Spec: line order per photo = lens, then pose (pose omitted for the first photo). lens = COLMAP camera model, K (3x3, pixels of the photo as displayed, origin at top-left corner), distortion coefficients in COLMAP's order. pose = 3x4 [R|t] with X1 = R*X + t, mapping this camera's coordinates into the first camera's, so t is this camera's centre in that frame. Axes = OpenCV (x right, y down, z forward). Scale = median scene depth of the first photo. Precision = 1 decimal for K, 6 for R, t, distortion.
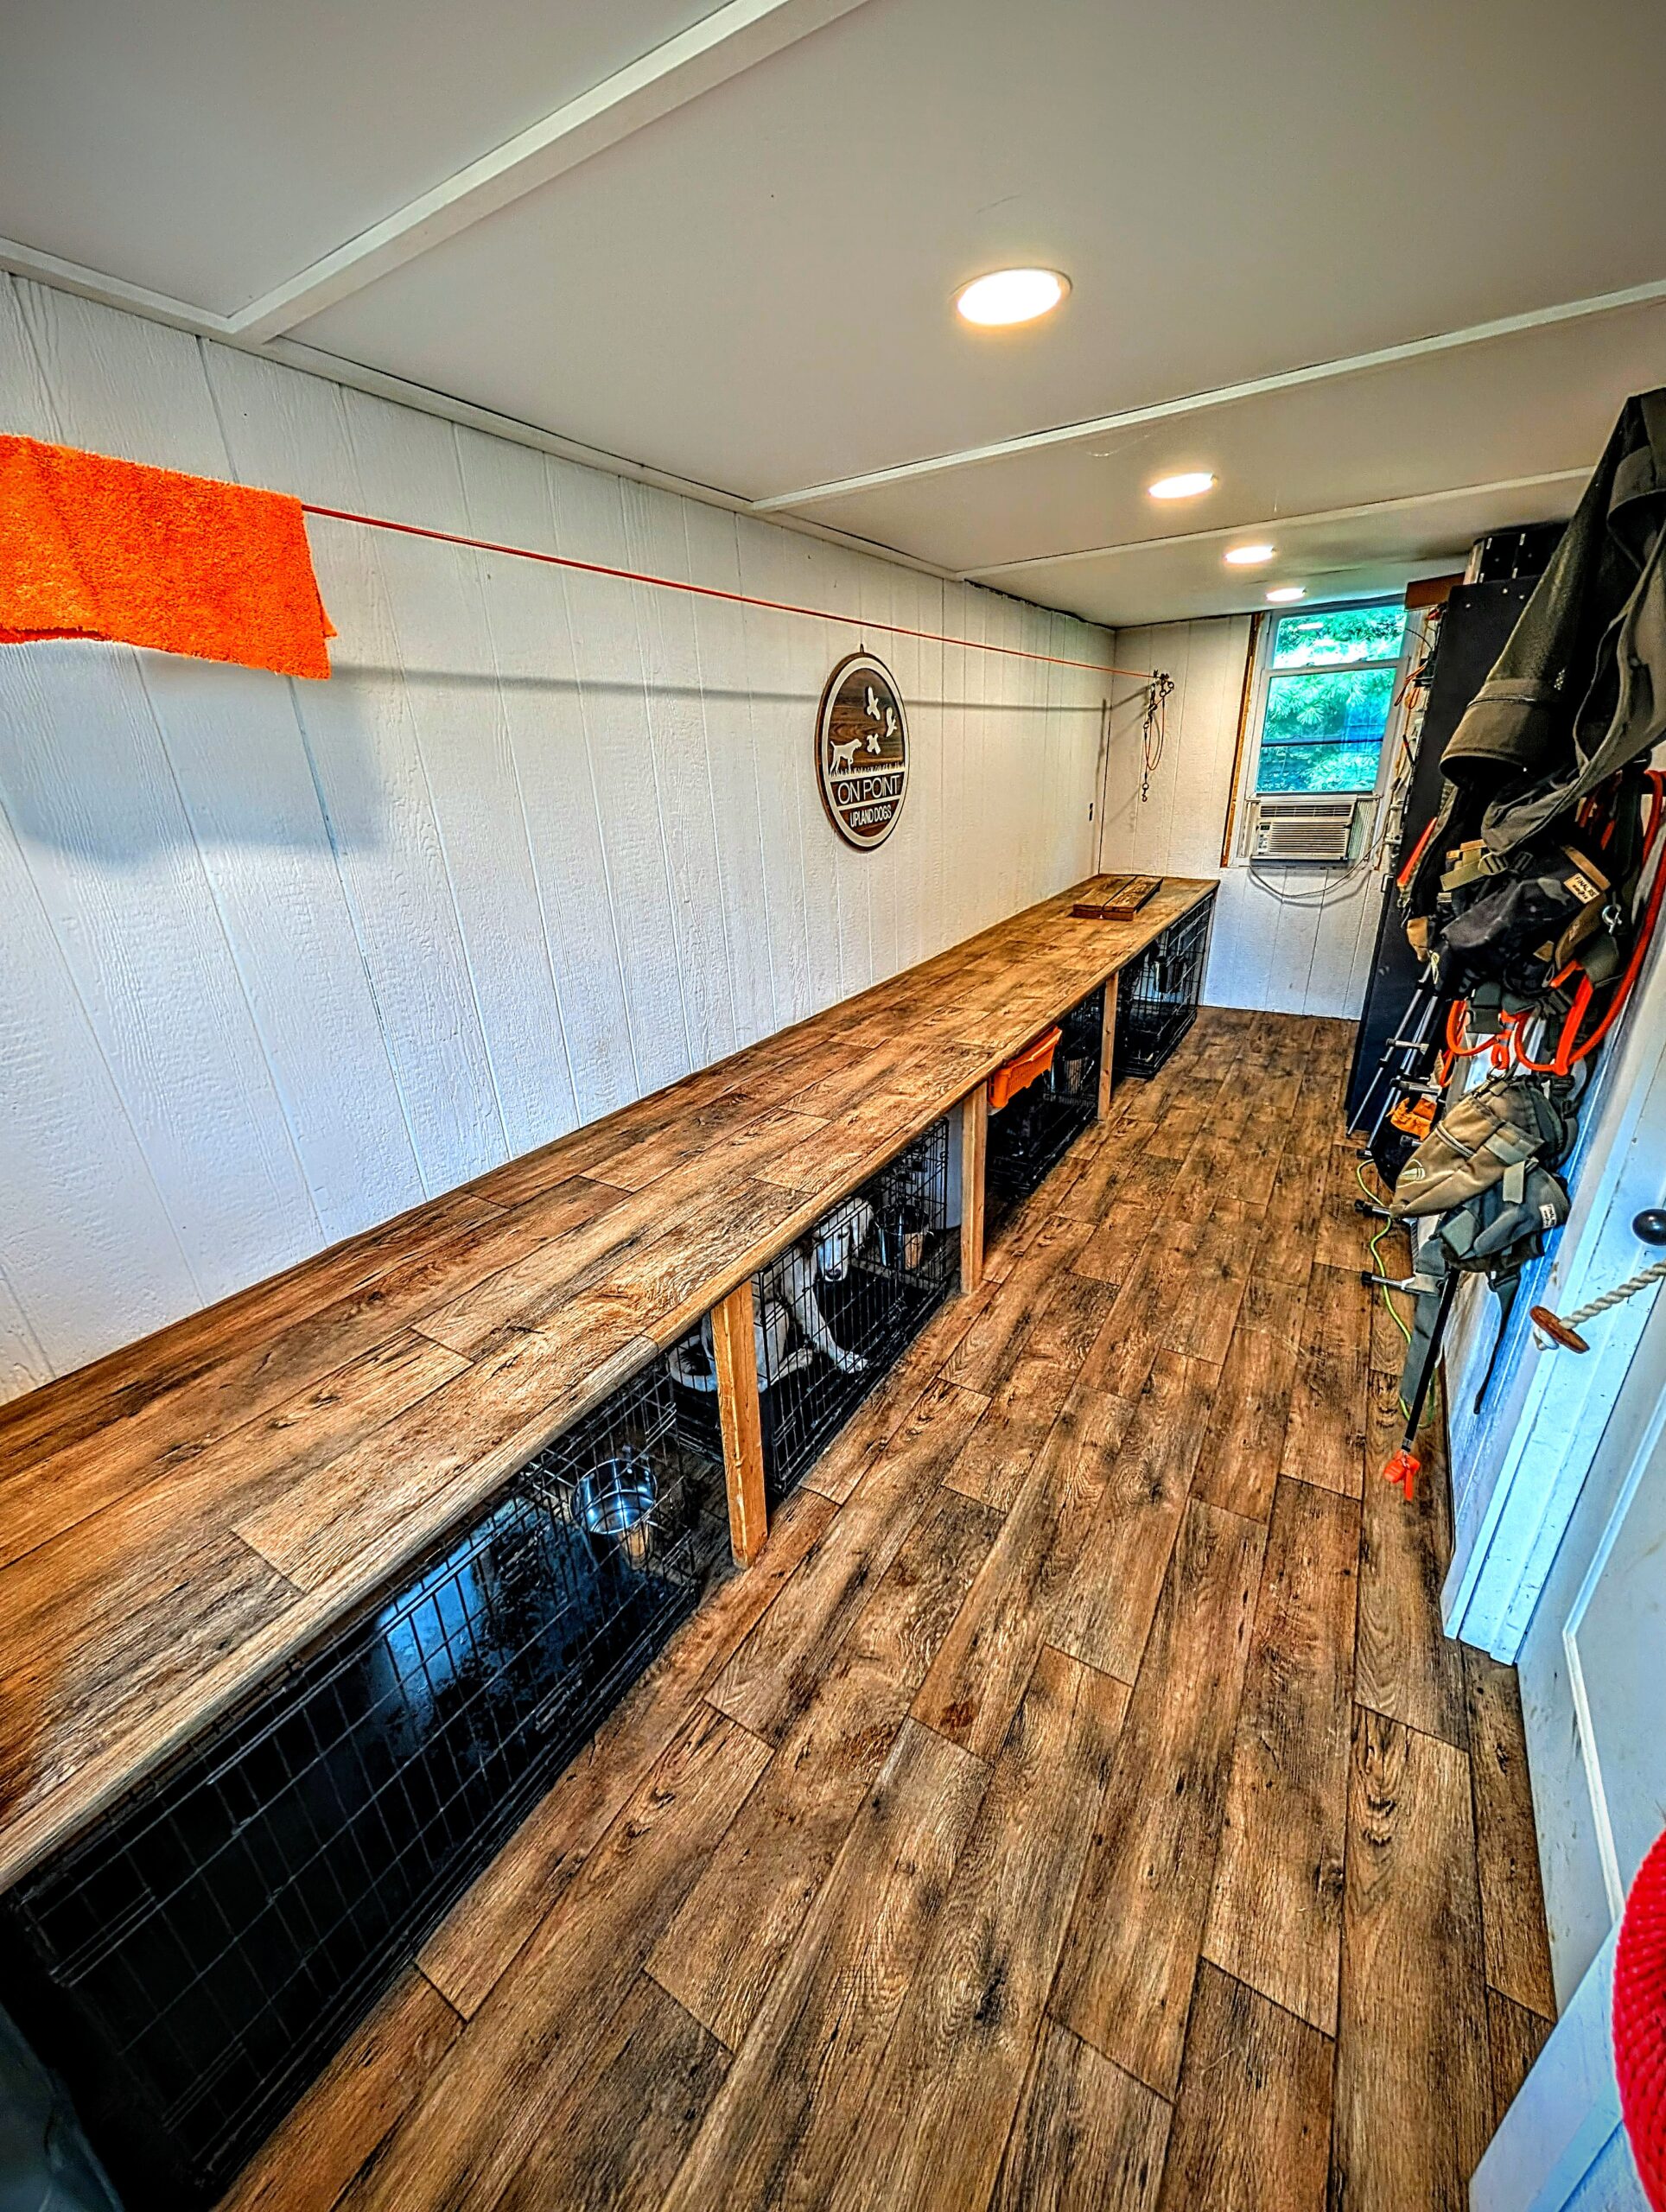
lens RADIAL K [[853.6, 0, 831.9], [0, 853.6, 1101.7], [0, 0, 1]] dist [0.002233, -0.000524]
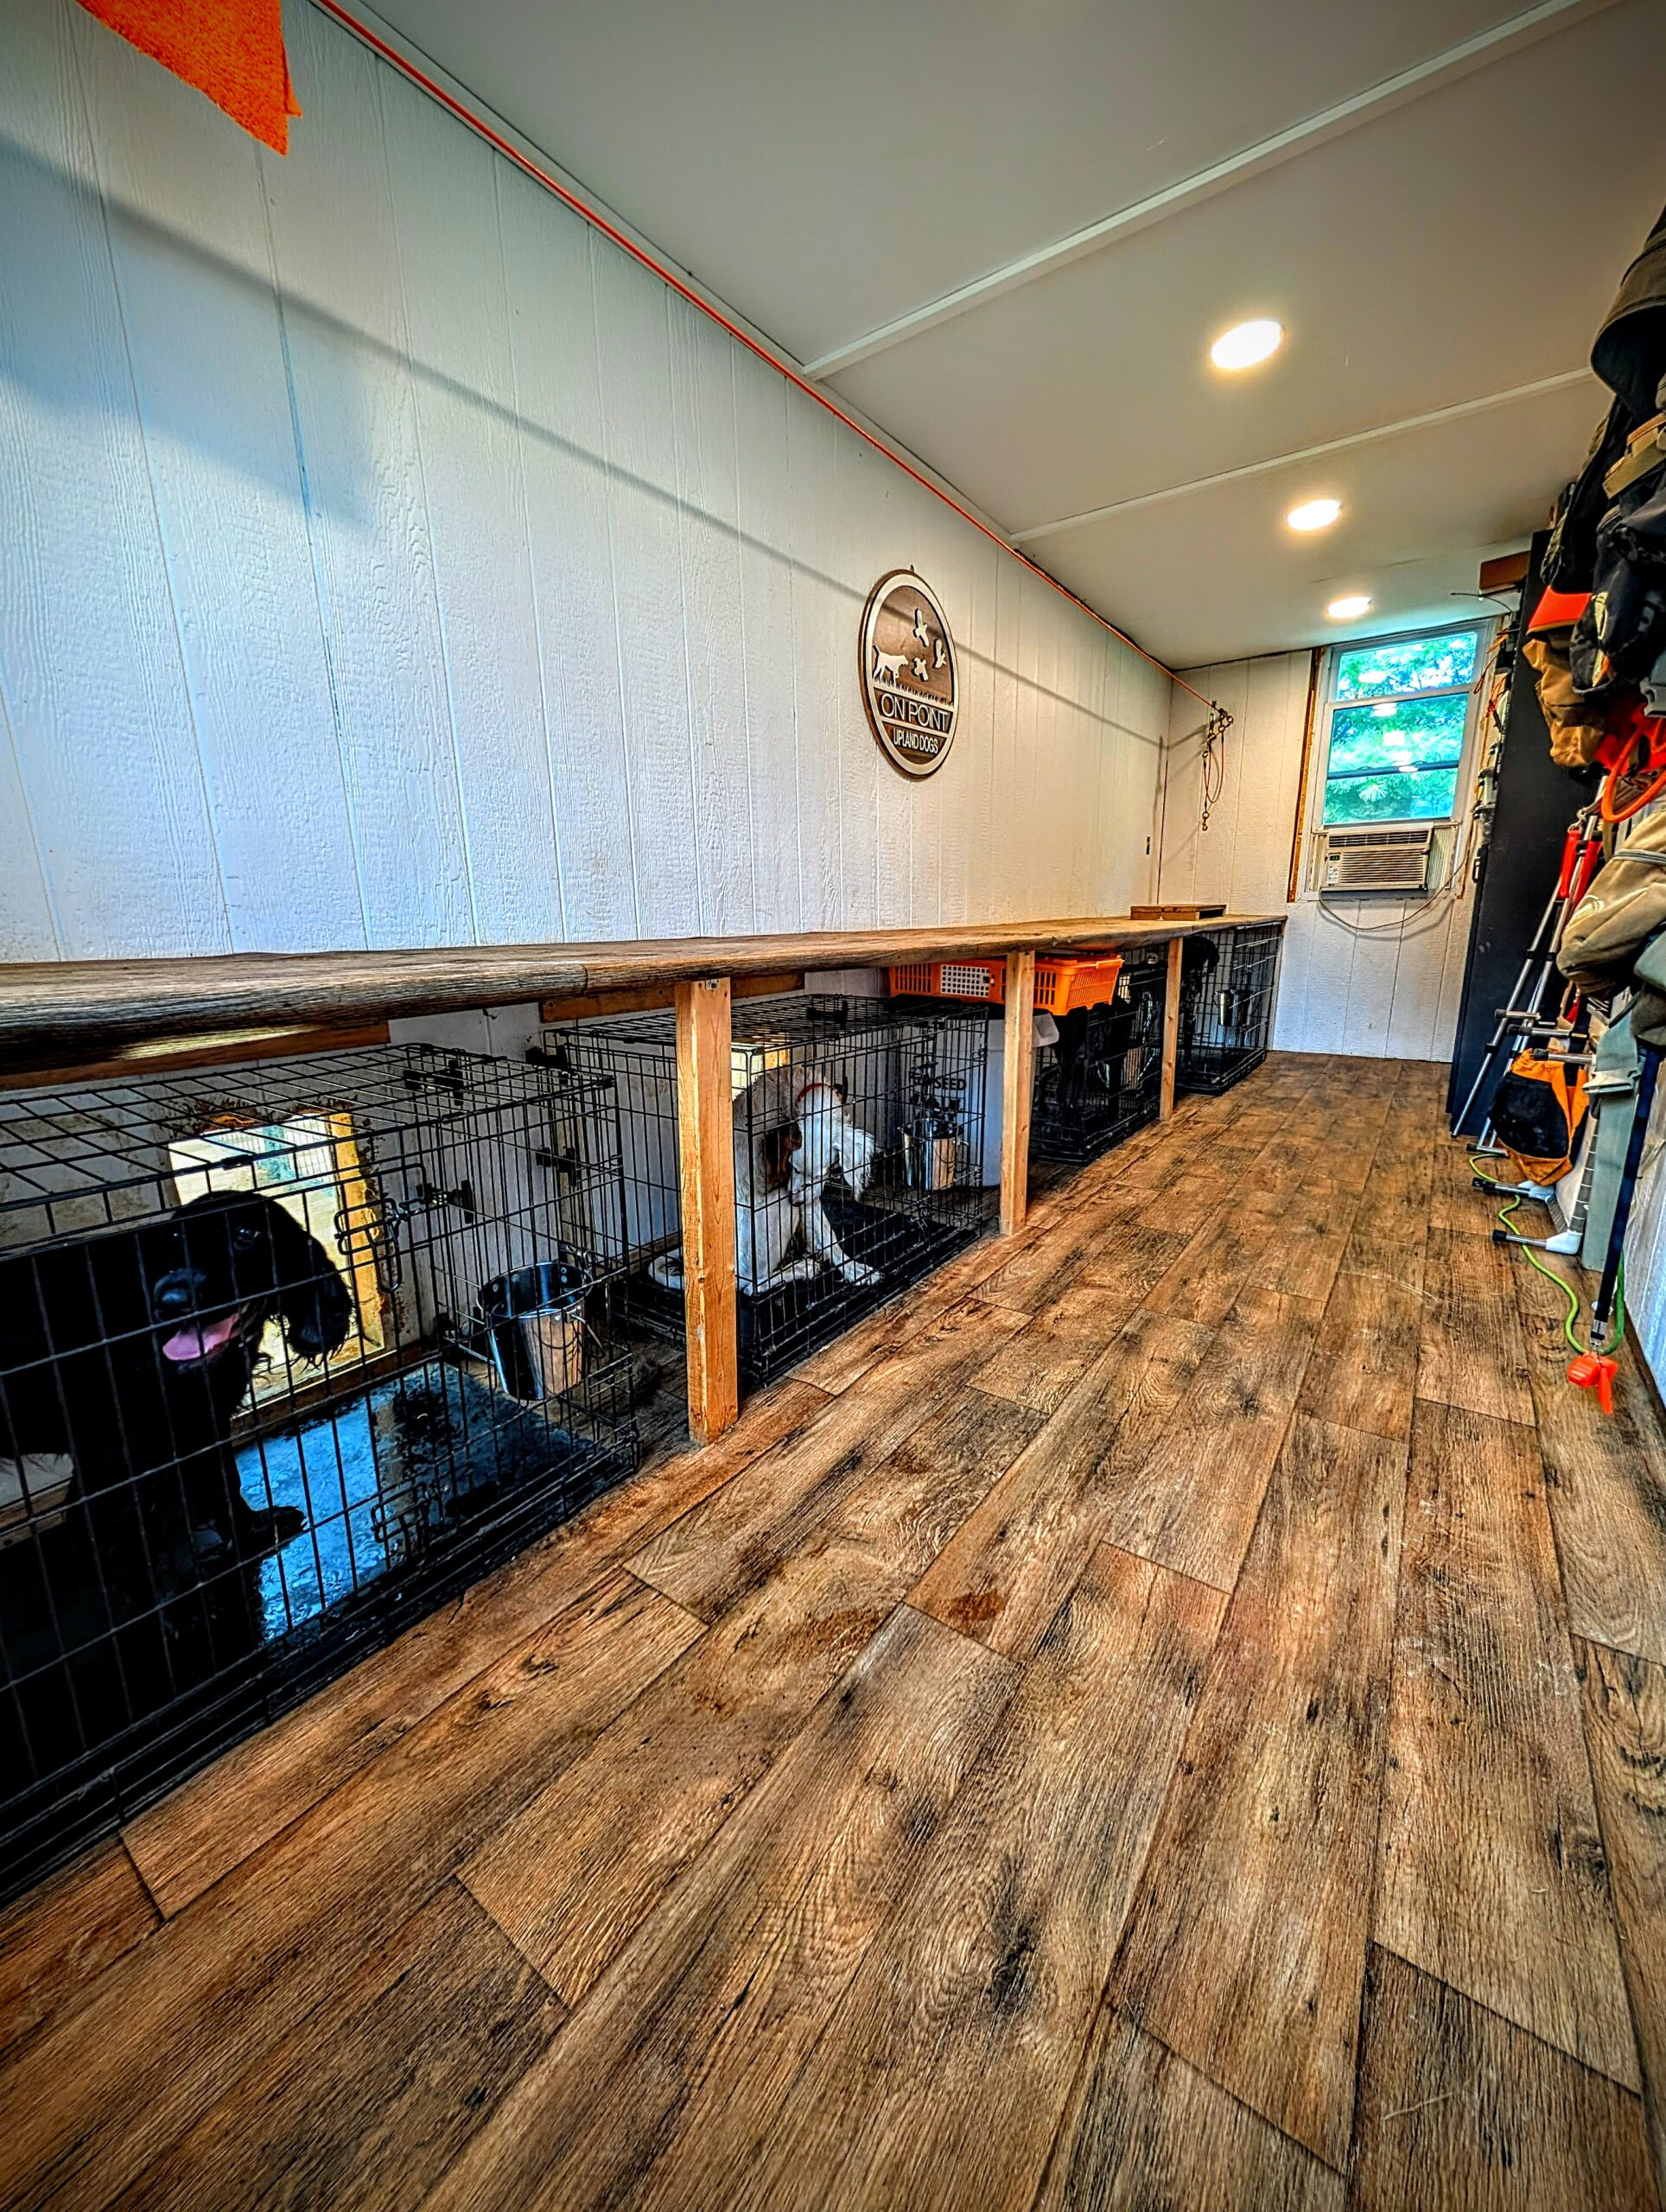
lens RADIAL K [[853.6, 0, 829.2], [0, 853.6, 1094.6], [0, 0, 1]] dist [0.002233, -0.000524]
pose [[0.996889, 0.044915, -0.064770, 0.046242], [-0.055137, 0.984611, -0.165837, 0.355841], [0.056324, 0.168892, 0.984024, 0.196744]]
